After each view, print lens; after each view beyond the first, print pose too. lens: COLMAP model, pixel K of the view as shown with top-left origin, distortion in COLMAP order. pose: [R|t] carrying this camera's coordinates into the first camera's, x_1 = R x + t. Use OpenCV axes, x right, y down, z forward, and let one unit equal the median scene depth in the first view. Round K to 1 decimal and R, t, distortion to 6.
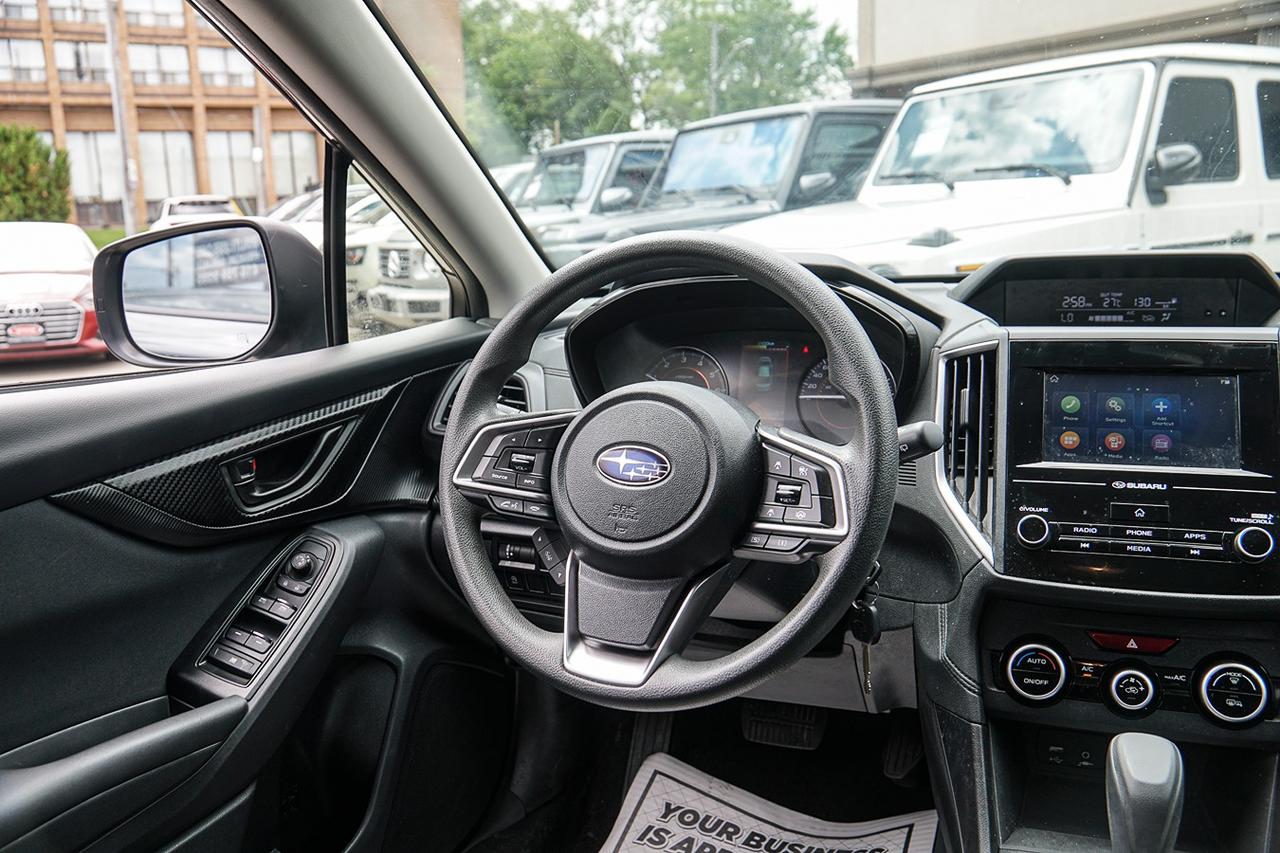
lens RADIAL K [[1013.3, 0, 632.0], [0, 1013.3, 429.5], [0, 0, 1]] dist [-0.138940, 0.118553]
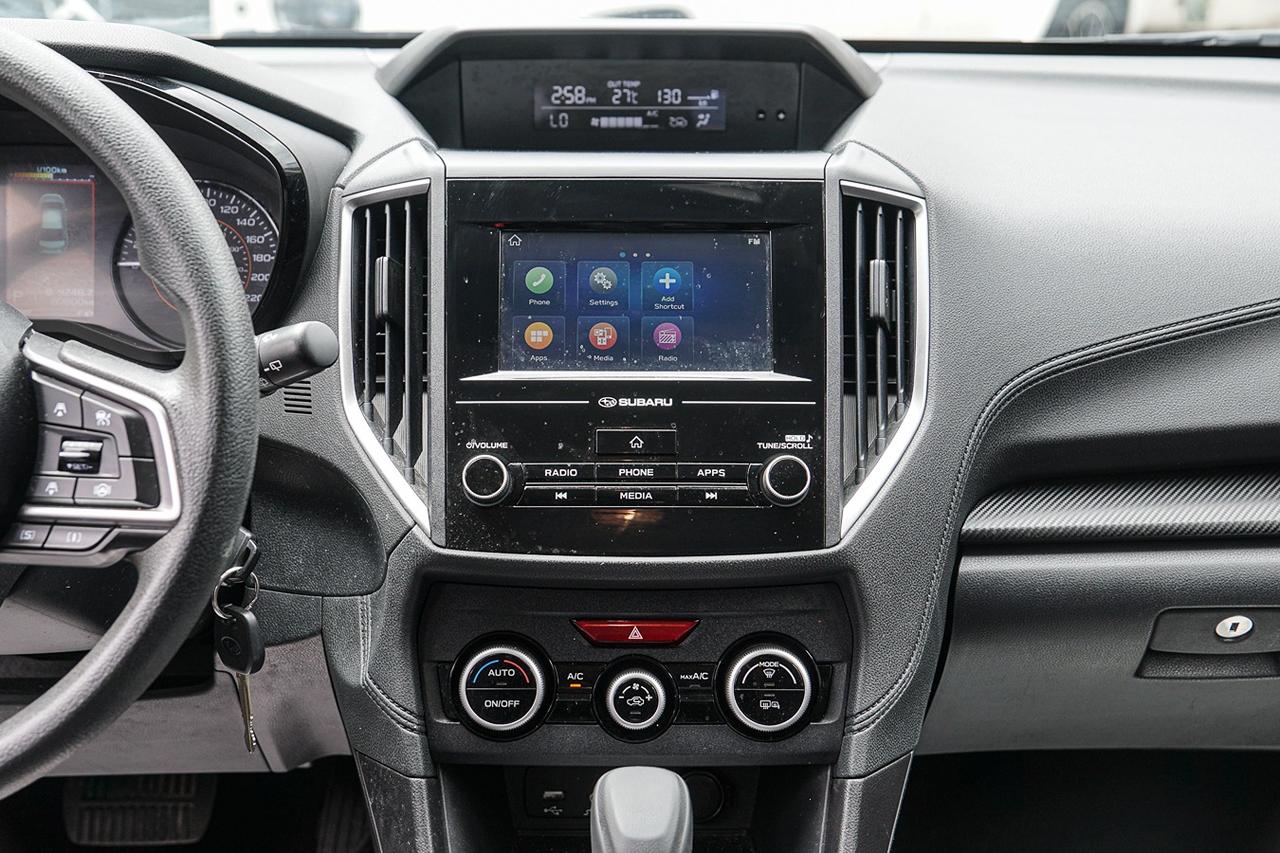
lens RADIAL K [[1805.0, 0, 626.4], [0, 1805.0, 436.0], [0, 0, 1]] dist [0.108896, 0.346182]
pose [[0.923378, -0.071209, 0.377230, 0.038049], [0.029965, 0.993017, 0.114103, -0.057888], [-0.382721, -0.094057, 0.919064, -0.130728]]
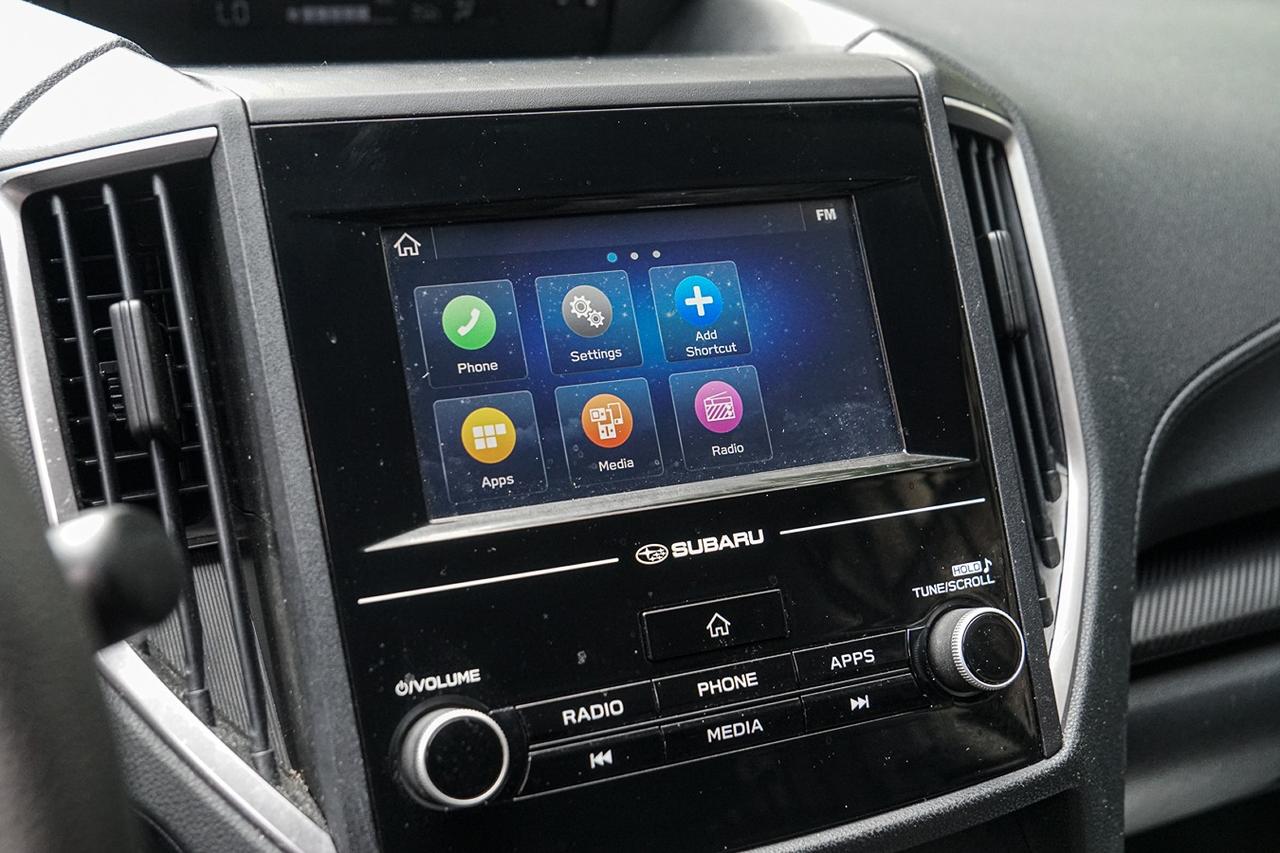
lens RADIAL K [[1656.3, 0, 640.0], [0, 1656.3, 426.5], [0, 0, 1]] dist [0.022152, 0.083279]
pose [[0.681363, -0.191555, 0.706435, 0.089709], [0.073029, 0.978123, 0.194788, -0.094011], [-0.728293, -0.081131, 0.680446, 0.585529]]
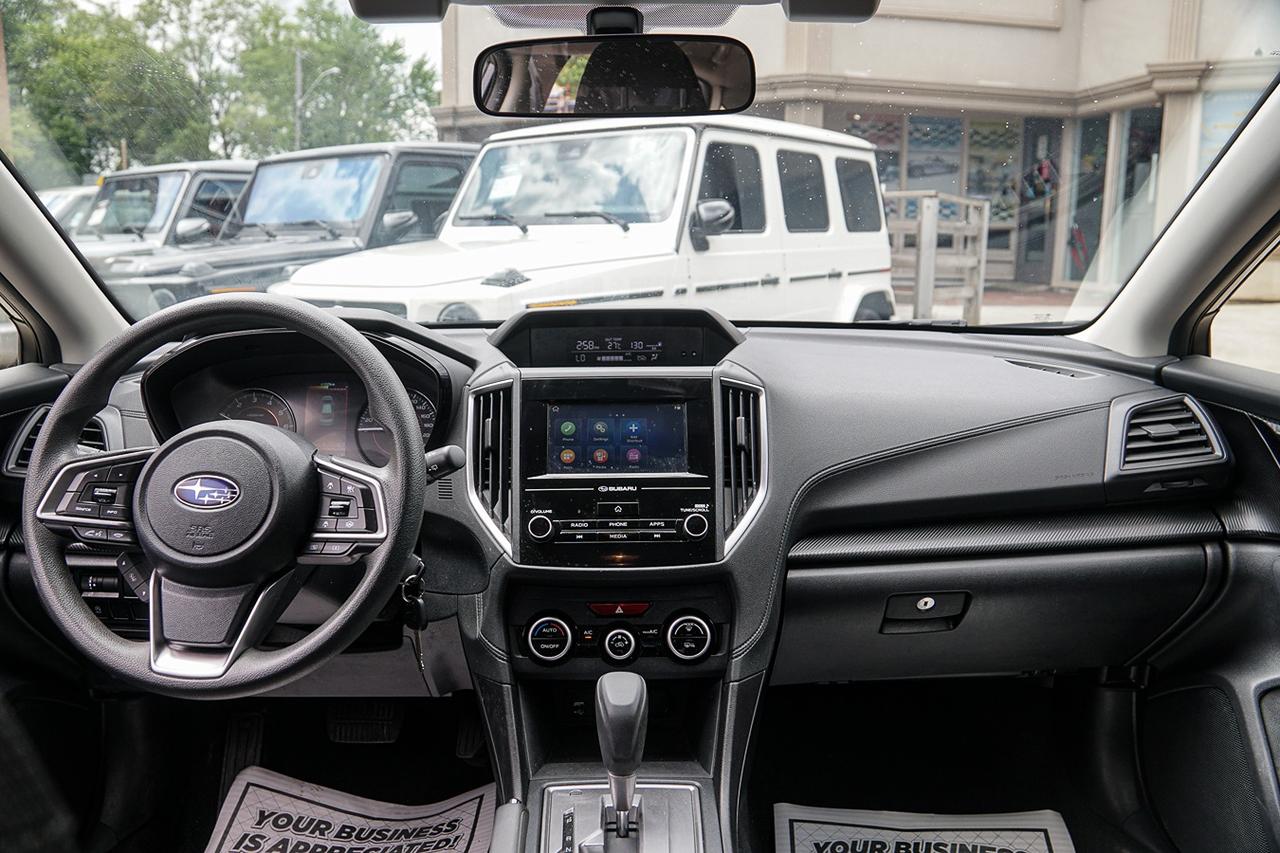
lens RADIAL K [[1013.3, 0, 632.0], [0, 1013.3, 429.5], [0, 0, 1]] dist [-0.138940, 0.118553]
pose [[0.921854, -0.030714, 0.386318, 0.012702], [0.042970, 0.998809, -0.023128, 0.009839], [-0.385148, 0.037921, 0.922076, -0.241530]]
